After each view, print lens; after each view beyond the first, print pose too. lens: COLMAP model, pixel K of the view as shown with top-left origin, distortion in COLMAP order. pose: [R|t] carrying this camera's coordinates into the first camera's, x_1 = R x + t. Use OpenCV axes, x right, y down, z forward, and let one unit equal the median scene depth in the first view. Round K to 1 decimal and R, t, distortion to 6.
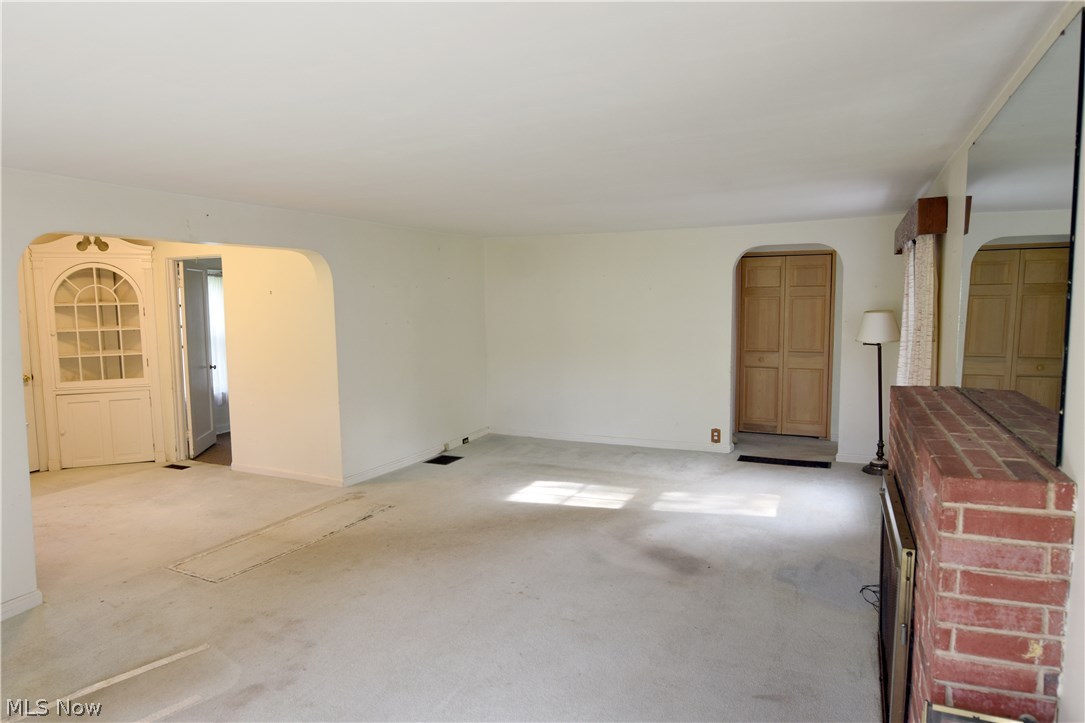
lens RADIAL K [[667.5, 0, 542.5], [0, 667.5, 361.5], [0, 0, 1]] dist [-0.001010, -0.002820]
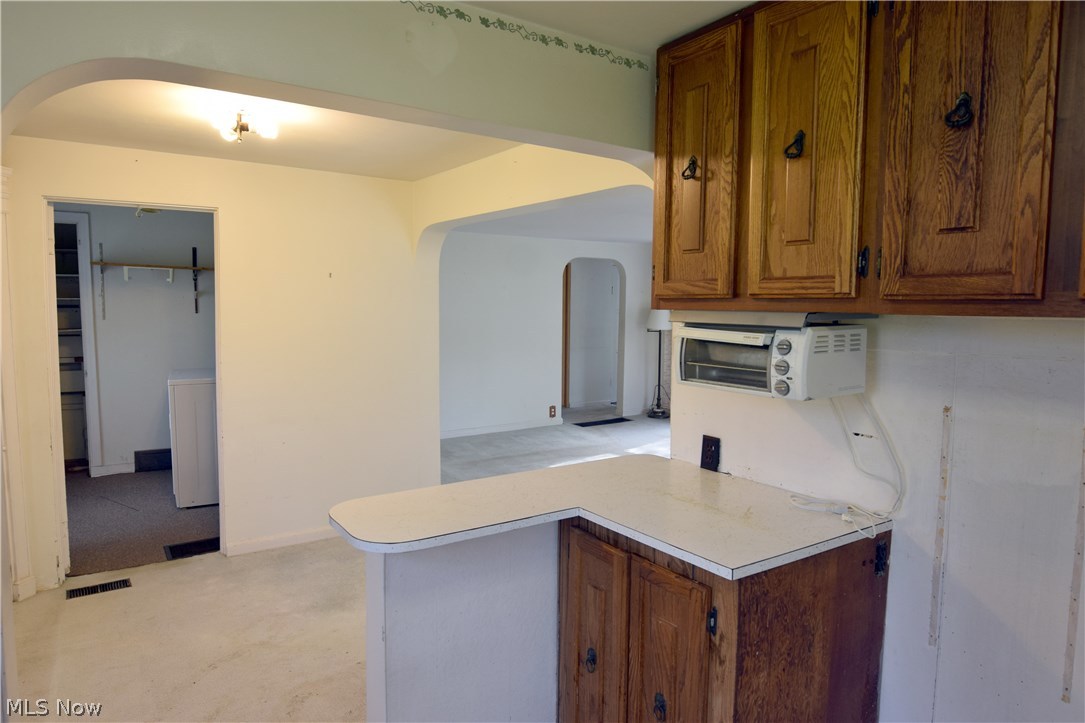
lens RADIAL K [[667.5, 0, 542.5], [0, 667.5, 361.5], [0, 0, 1]] dist [-0.001010, -0.002820]
pose [[0.508113, -0.057218, 0.859388, -0.956636], [0.063027, 0.997586, 0.029155, -0.017989], [-0.858981, 0.039350, 0.510492, 0.493143]]
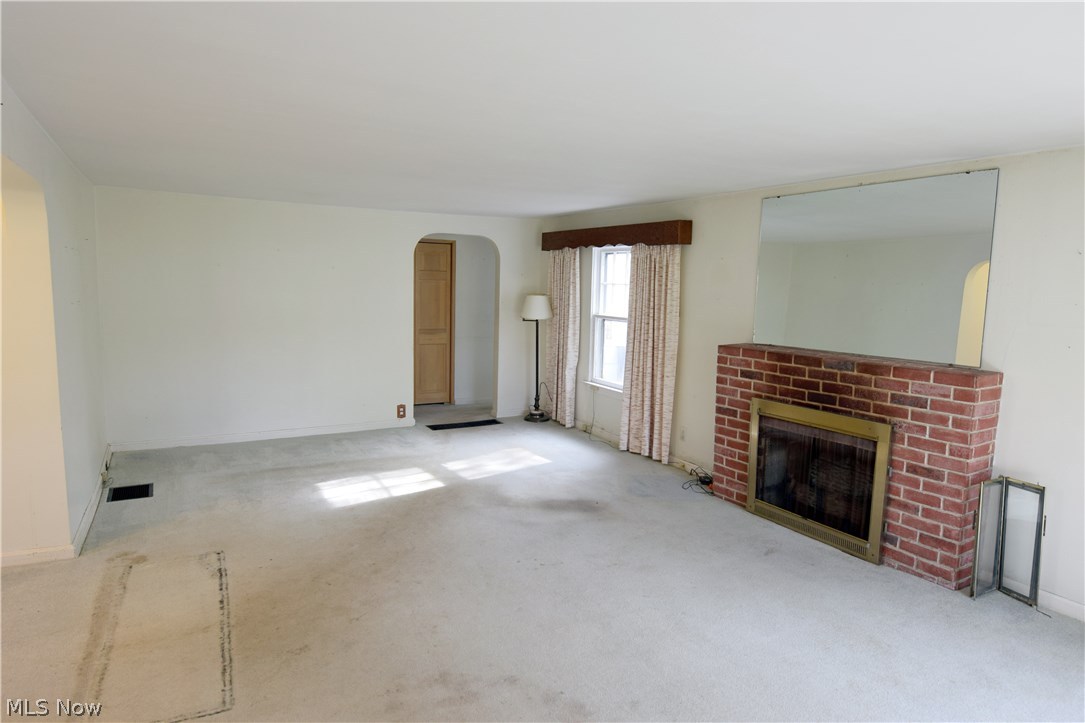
lens RADIAL K [[667.5, 0, 542.5], [0, 667.5, 361.5], [0, 0, 1]] dist [-0.001010, -0.002820]
pose [[0.567939, -0.065792, 0.820437, -0.575062], [0.041733, 0.997820, 0.051128, -0.012886], [-0.822012, 0.005201, 0.569447, 0.276472]]
